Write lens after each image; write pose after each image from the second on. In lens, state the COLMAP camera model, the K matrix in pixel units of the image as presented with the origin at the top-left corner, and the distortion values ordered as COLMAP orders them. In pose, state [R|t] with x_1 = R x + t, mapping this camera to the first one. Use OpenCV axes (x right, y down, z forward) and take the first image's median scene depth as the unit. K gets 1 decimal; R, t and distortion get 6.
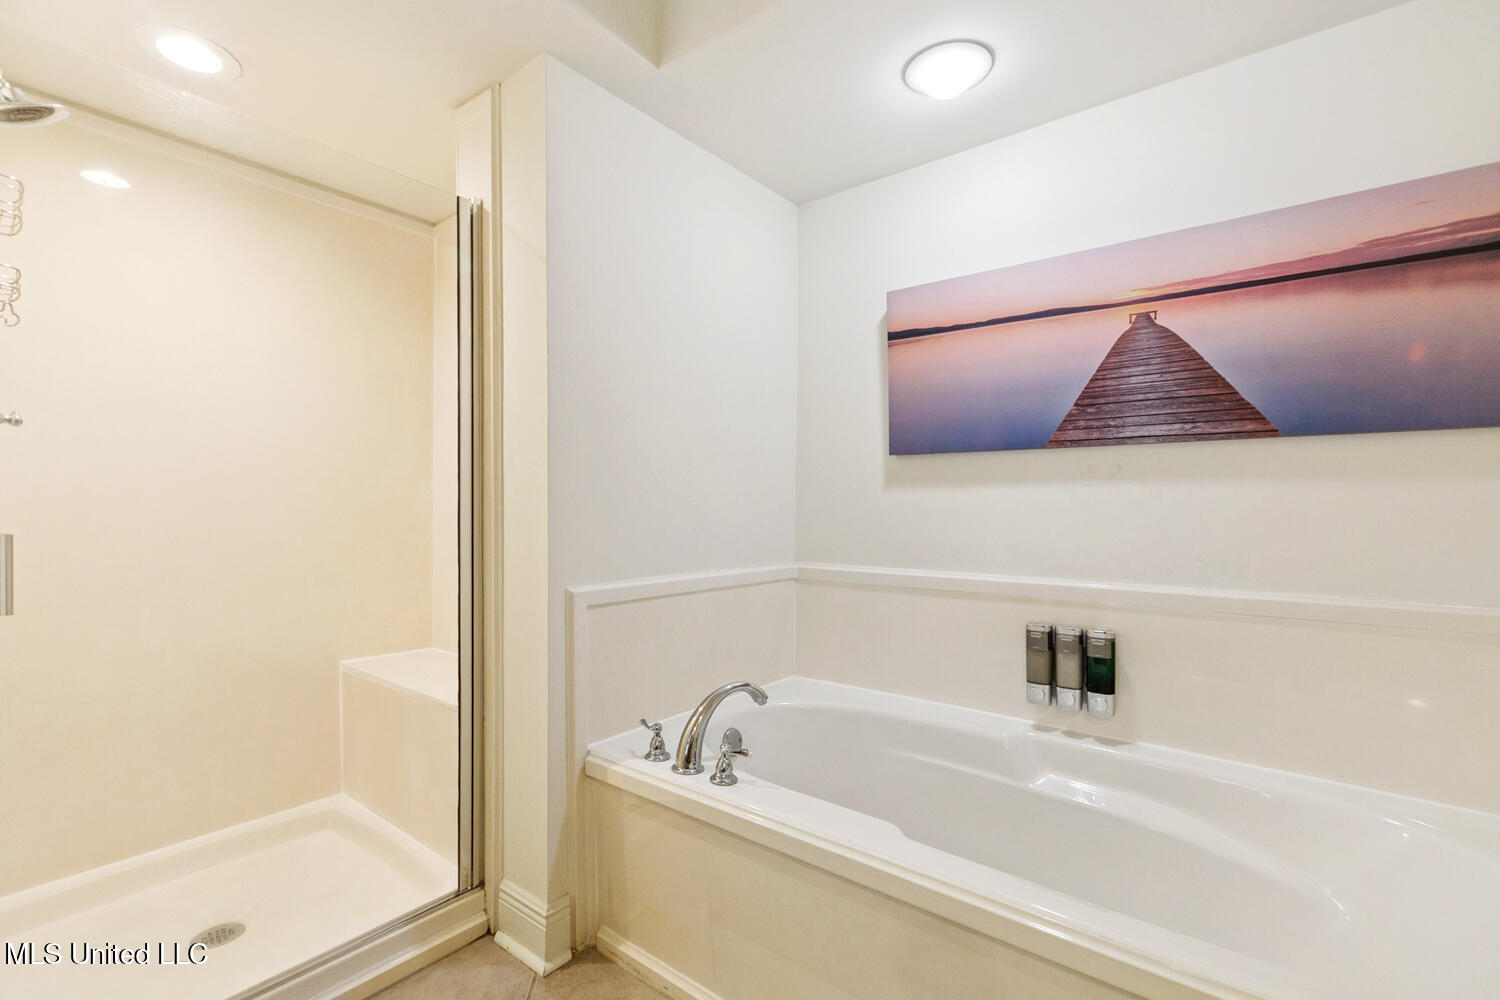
lens RADIAL K [[692.2, 0, 750.0], [0, 692.2, 500.0], [0, 0, 1]] dist [0.005517, -0.000120]
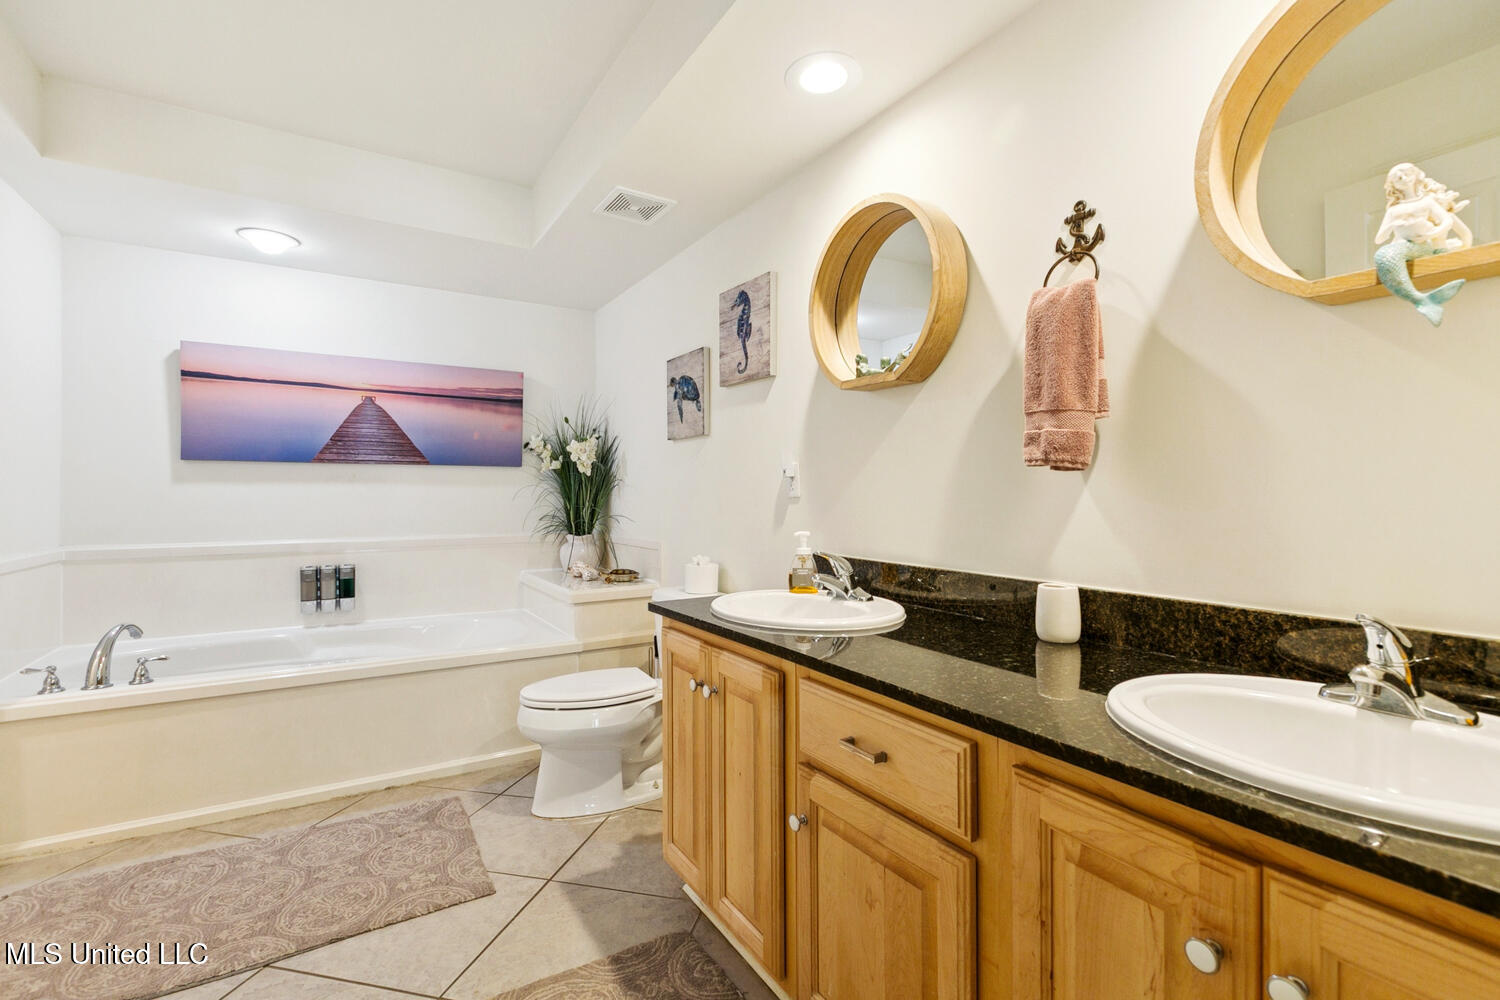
lens RADIAL K [[692.2, 0, 750.0], [0, 692.2, 500.0], [0, 0, 1]] dist [0.005517, -0.000120]
pose [[0.316213, 0.002249, 0.948686, -0.894302], [0.005251, 0.999978, -0.004121, 0.030872], [-0.948674, 0.006285, 0.316194, -0.592168]]
